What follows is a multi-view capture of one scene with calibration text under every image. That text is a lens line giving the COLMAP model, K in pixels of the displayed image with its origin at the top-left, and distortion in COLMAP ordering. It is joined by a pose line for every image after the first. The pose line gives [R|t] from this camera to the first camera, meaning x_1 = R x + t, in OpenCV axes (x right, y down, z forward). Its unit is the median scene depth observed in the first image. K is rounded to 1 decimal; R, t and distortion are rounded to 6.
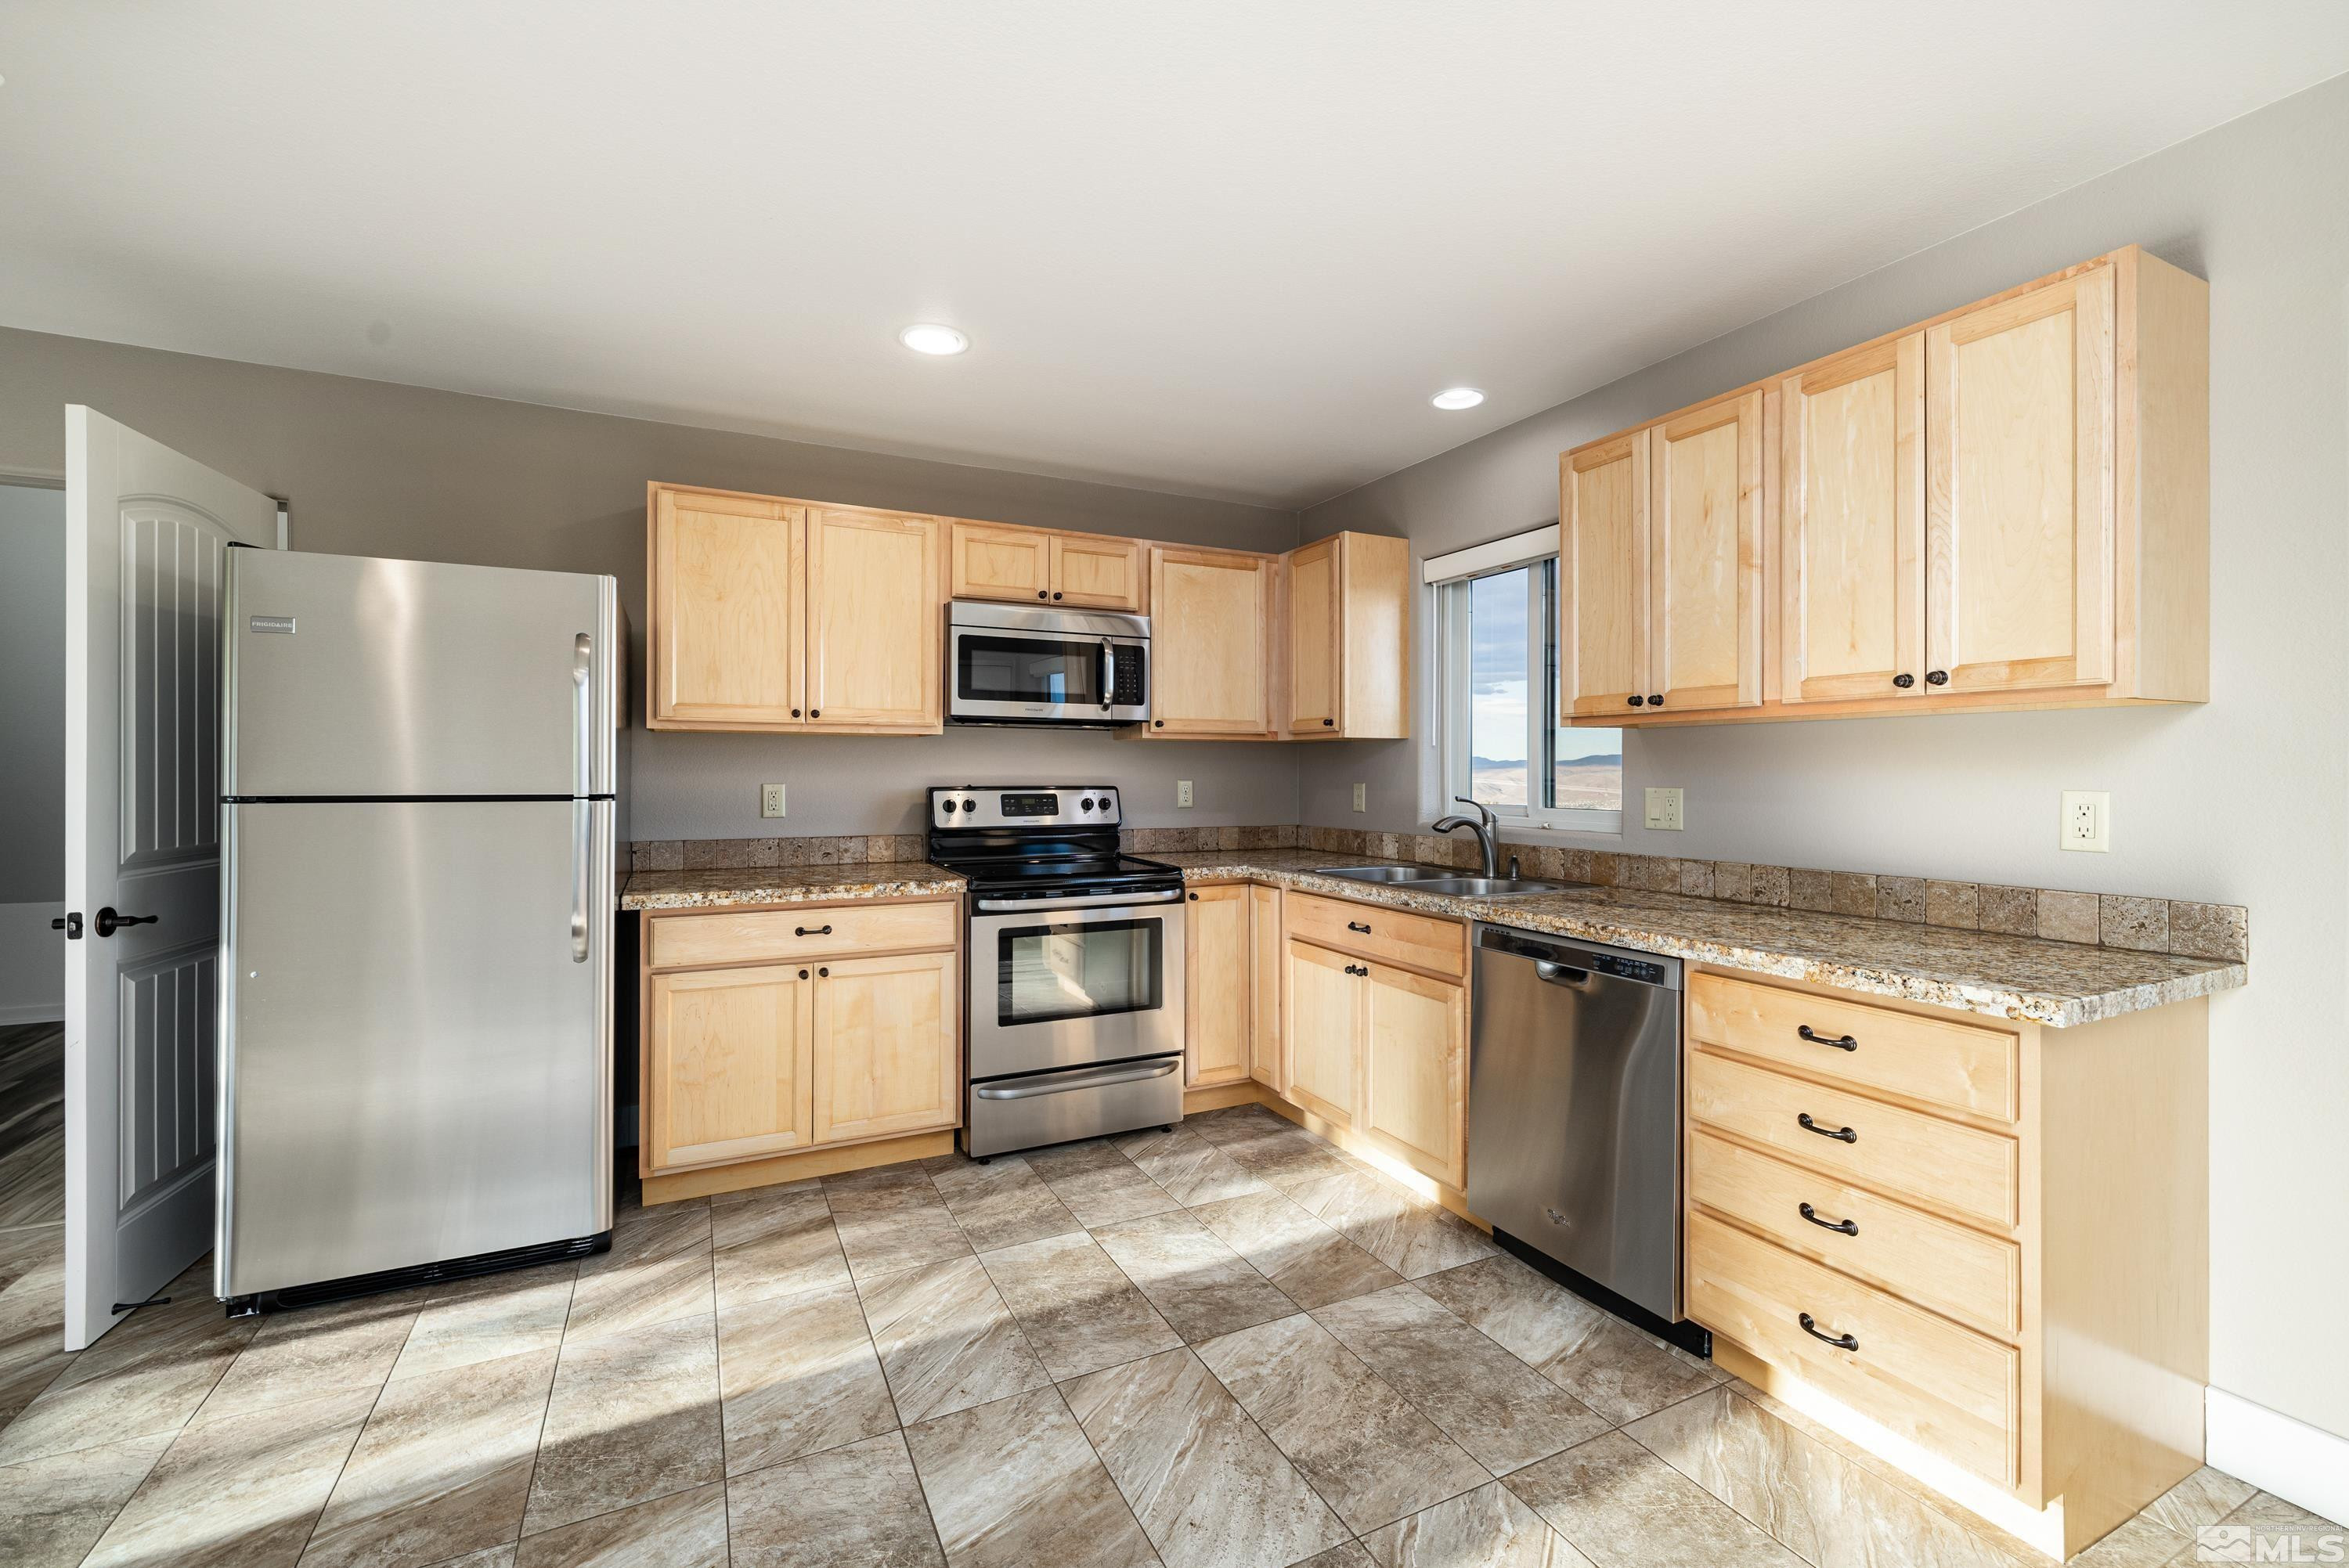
lens RADIAL K [[997.5, 0, 1168.3], [0, 997.5, 776.9], [0, 0, 1]] dist [0.000528, 0.000360]
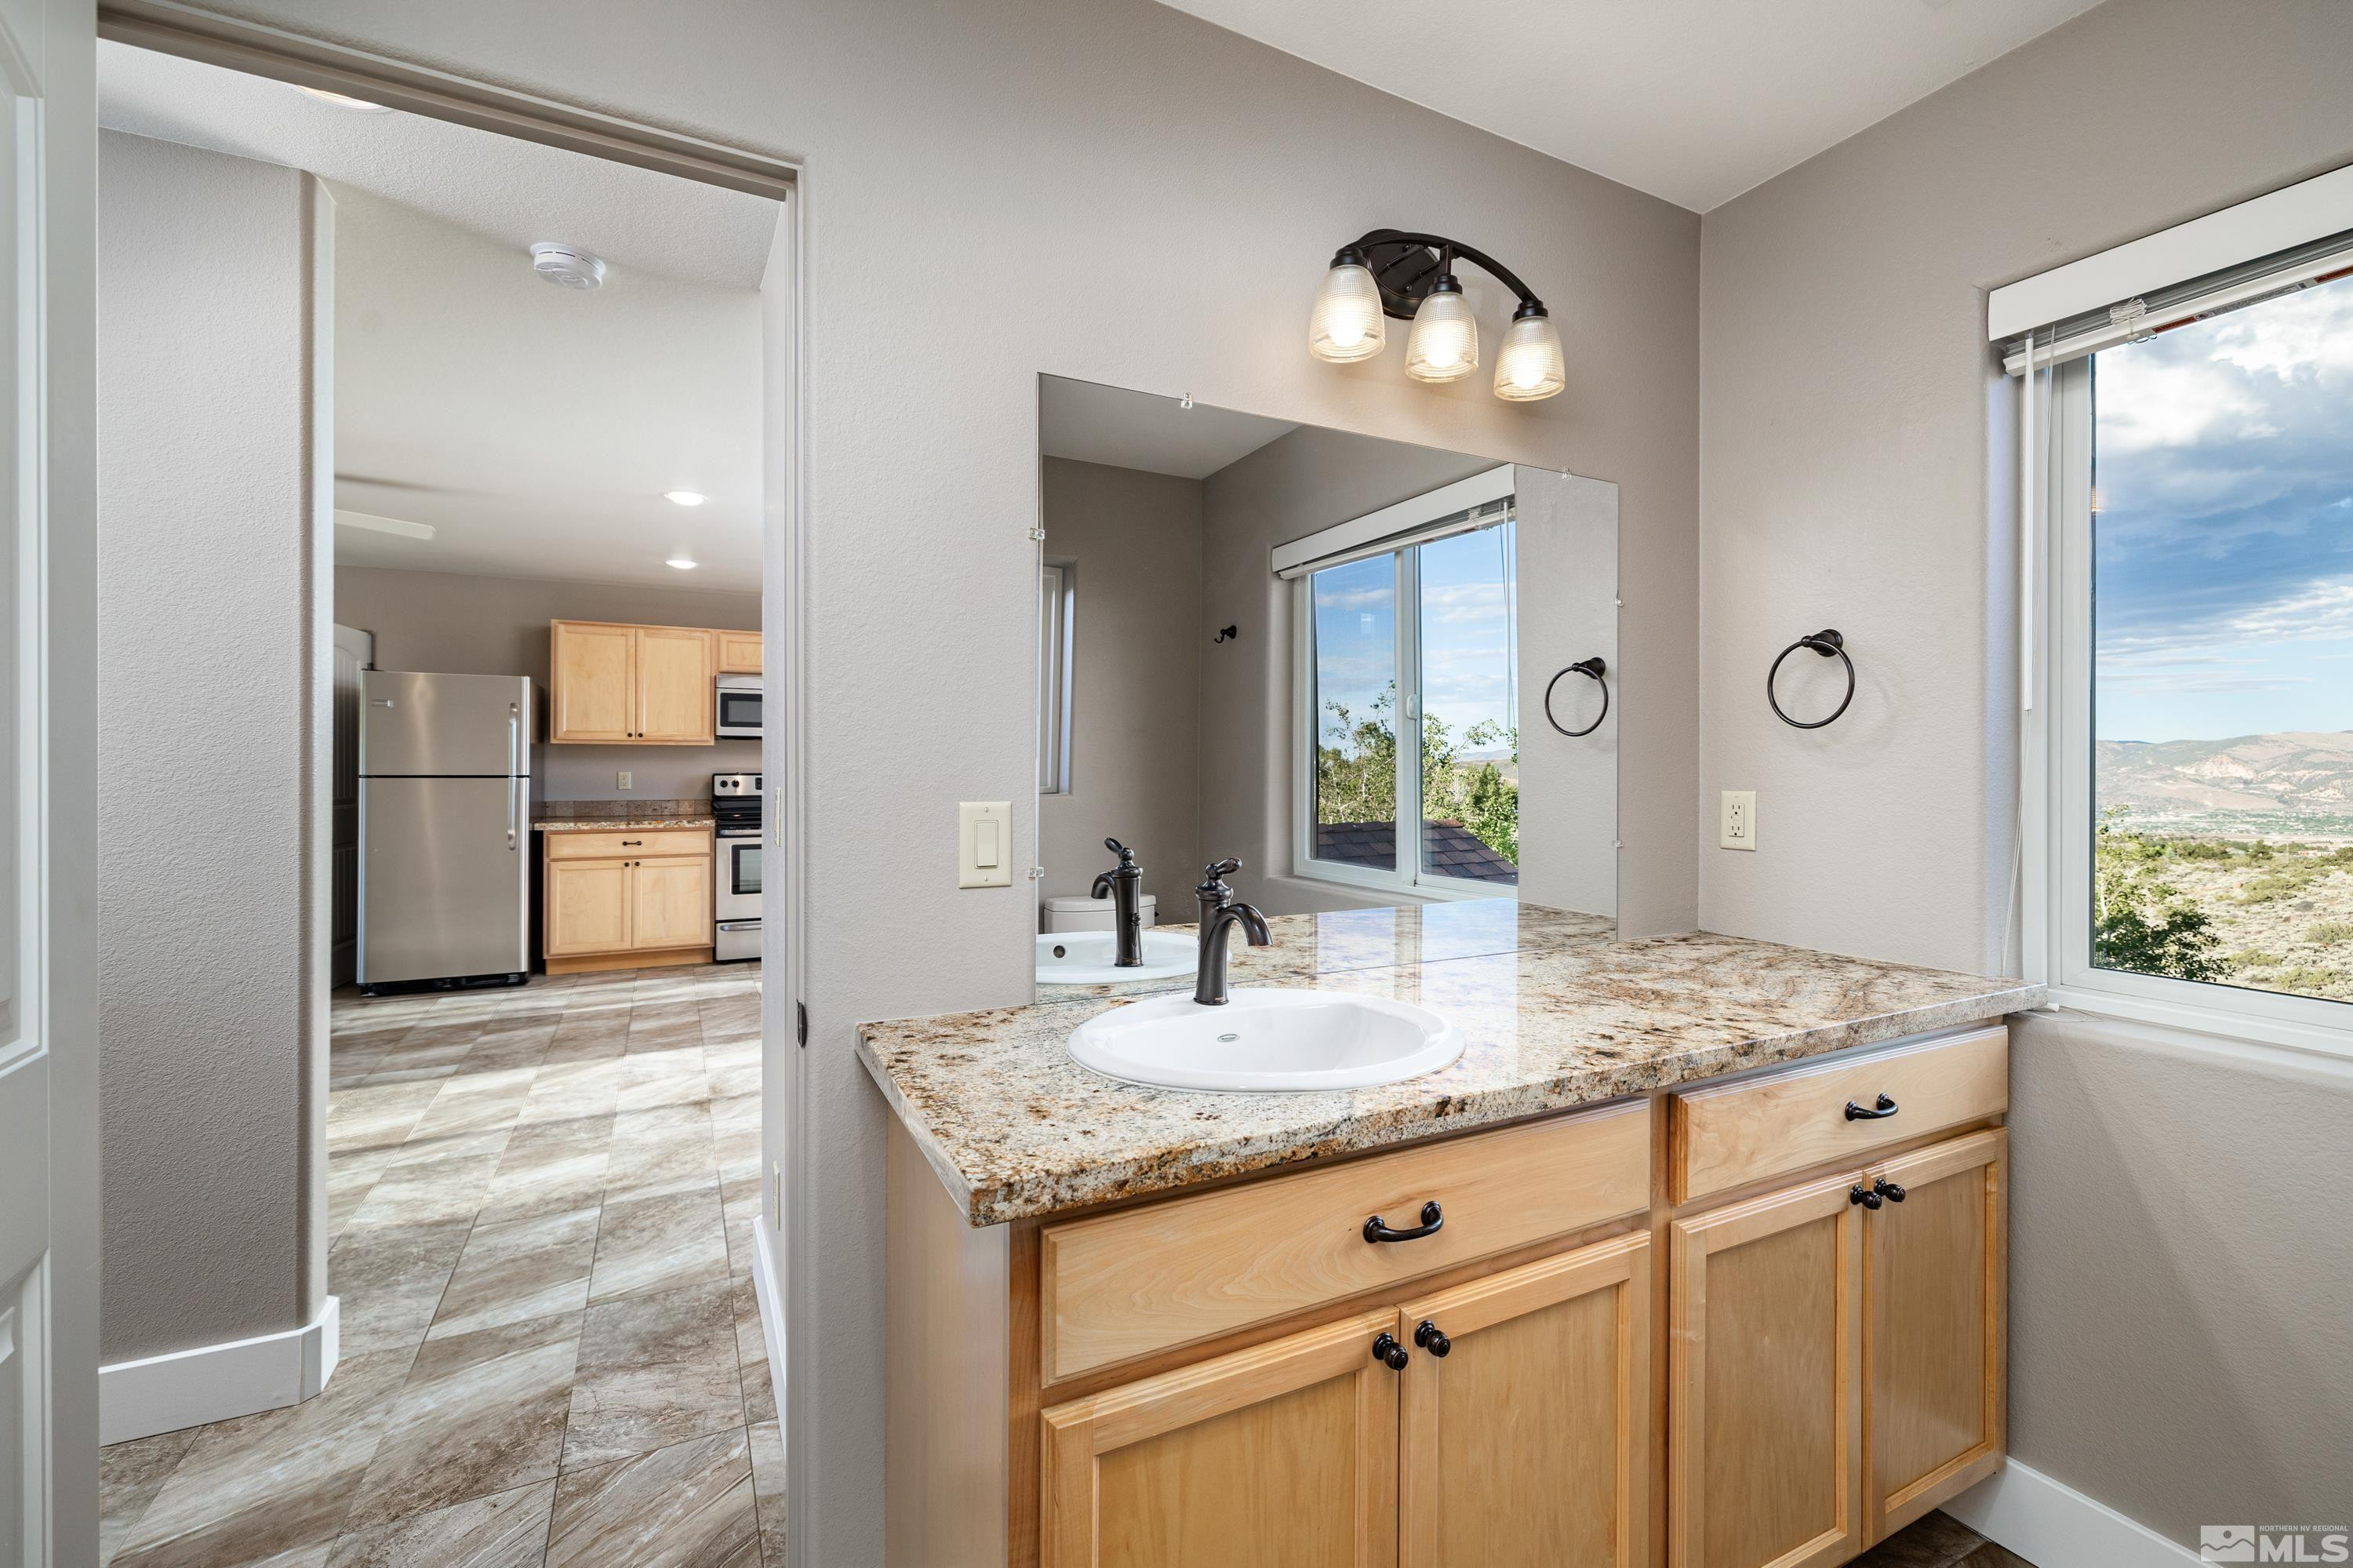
lens RADIAL K [[1010.5, 0, 1184.9], [0, 1010.5, 772.4], [0, 0, 1]] dist [-0.008221, -0.000050]
pose [[0.999878, 0.000186, 0.015603, 0.727679], [-0.000190, 1.000000, 0.000254, 0.009174], [-0.015603, -0.000257, 0.999878, -1.054363]]
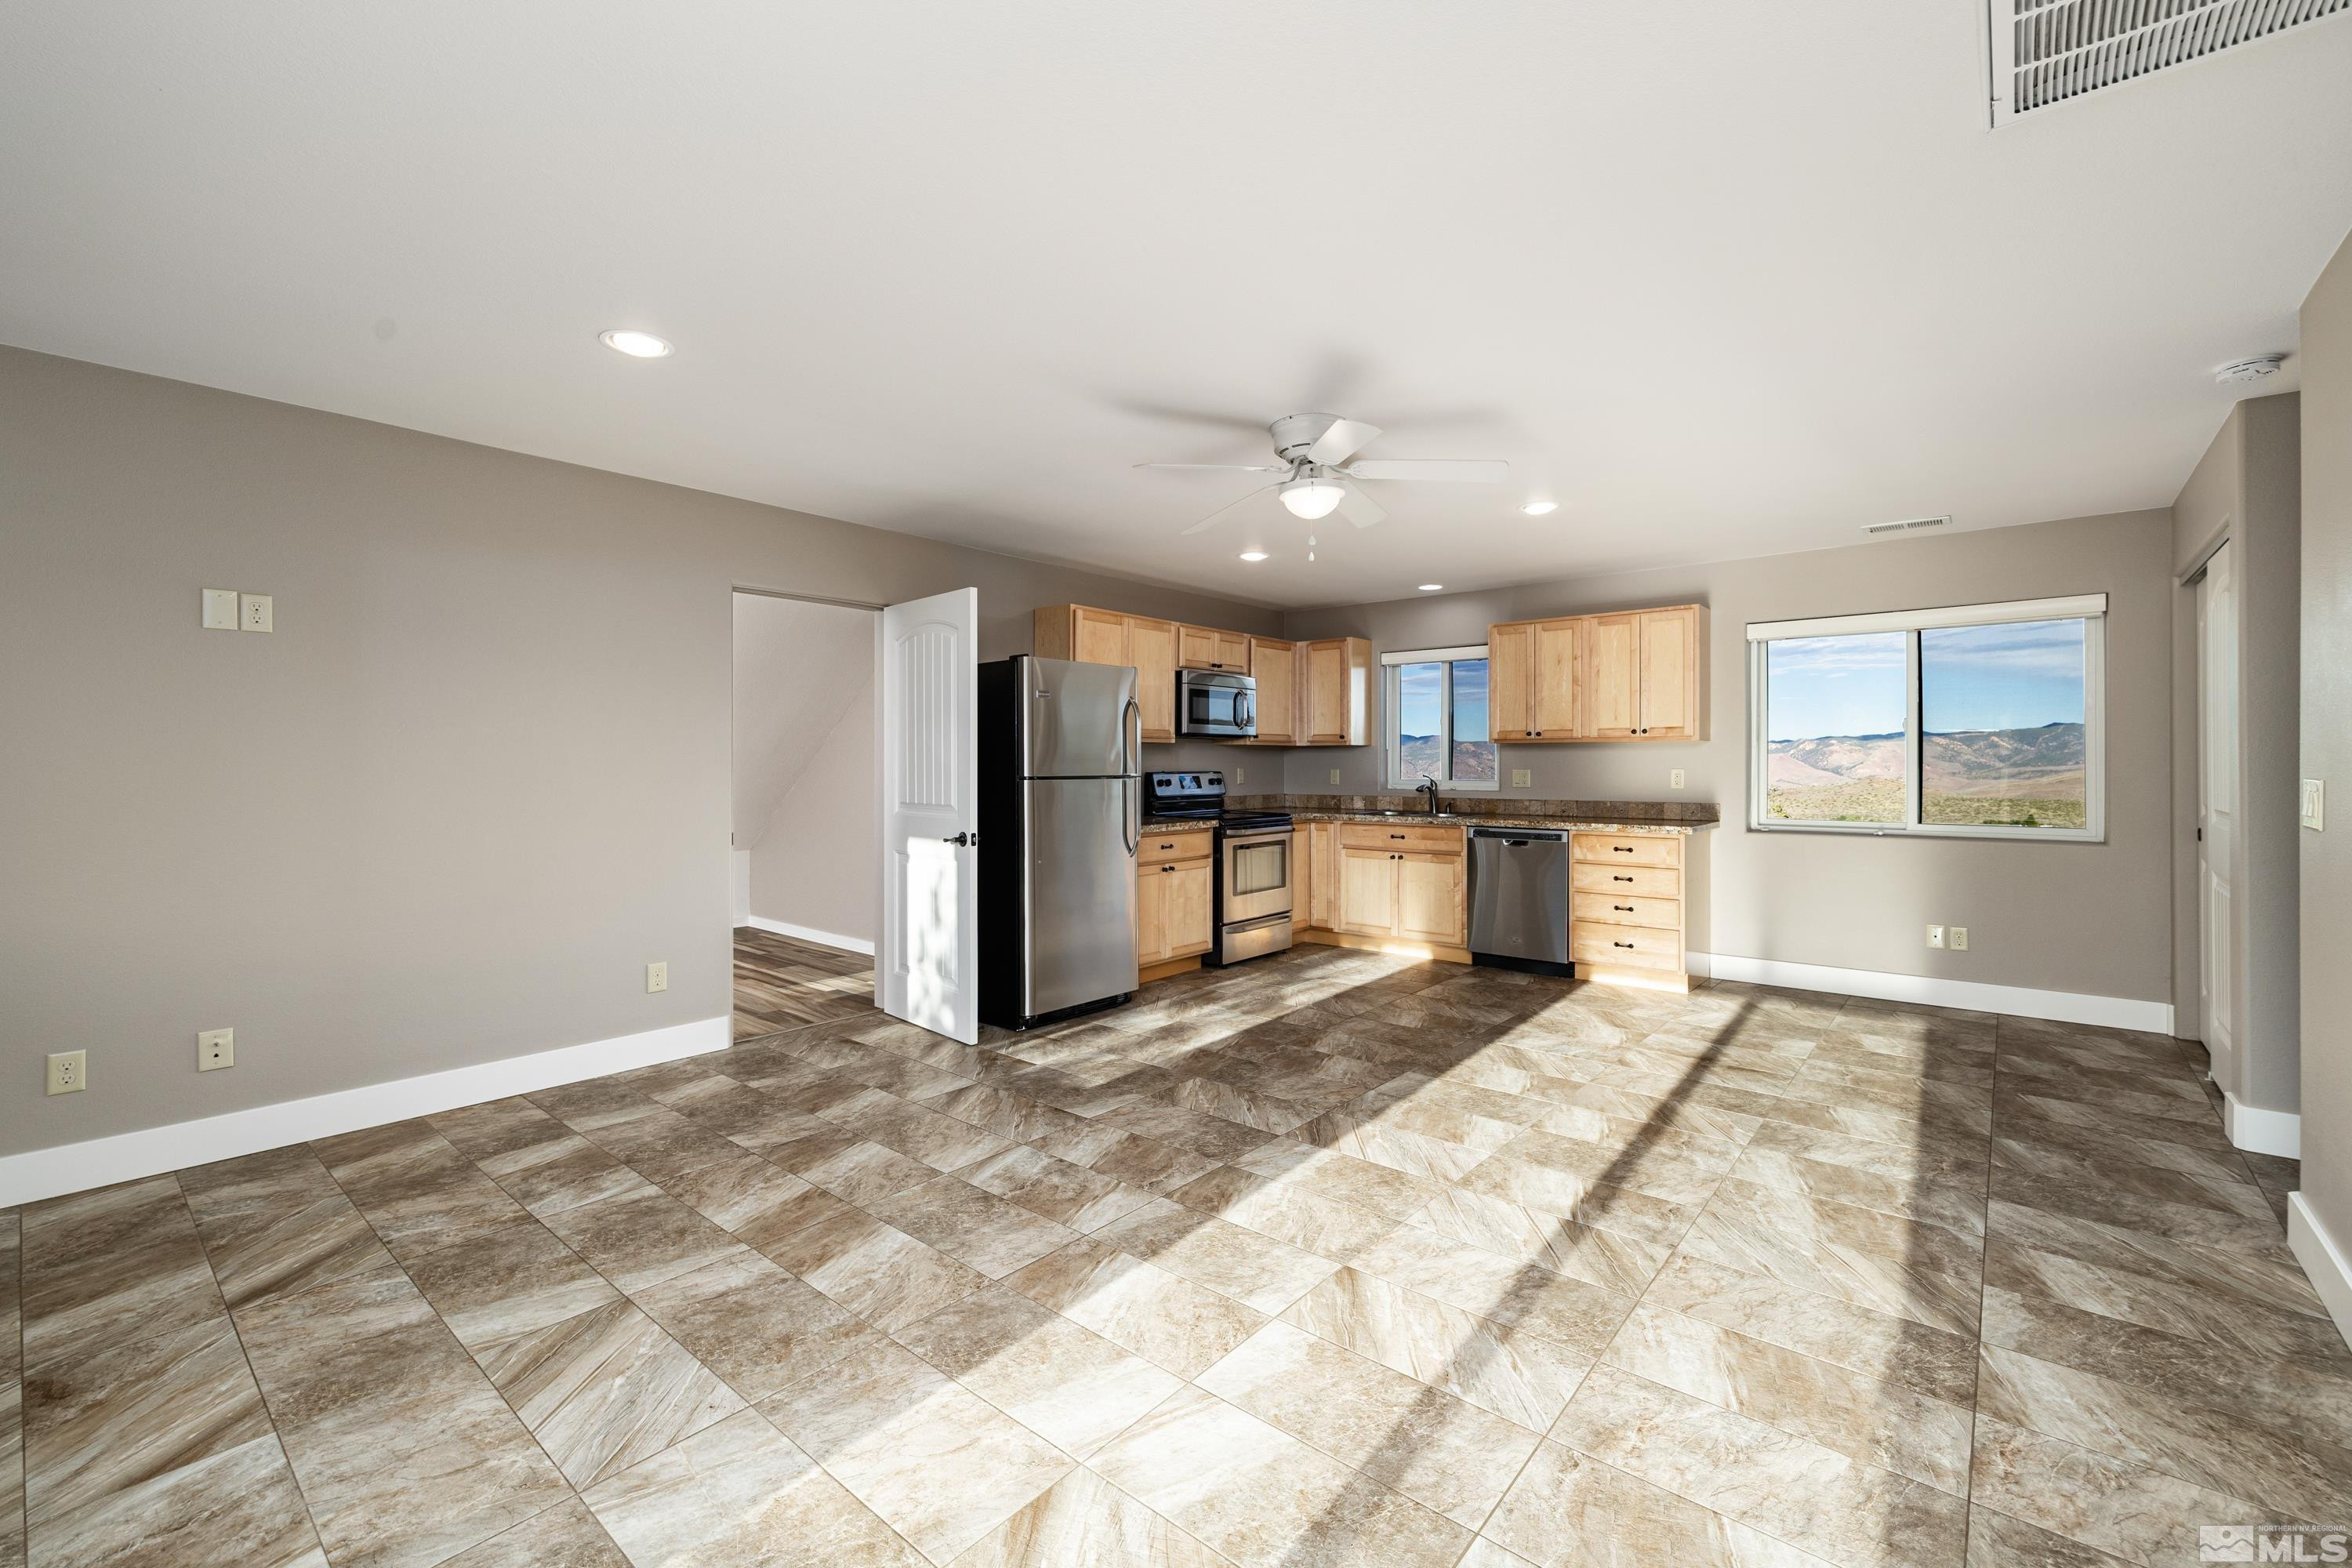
lens RADIAL K [[998.9, 0, 1169.8], [0, 998.9, 776.9], [0, 0, 1]] dist [0.000528, 0.000360]
pose [[0.915851, -0.008044, 0.401437, -1.106943], [0.004347, 0.999939, 0.010120, 0.000904], [-0.401494, -0.007524, 0.915831, -0.747362]]
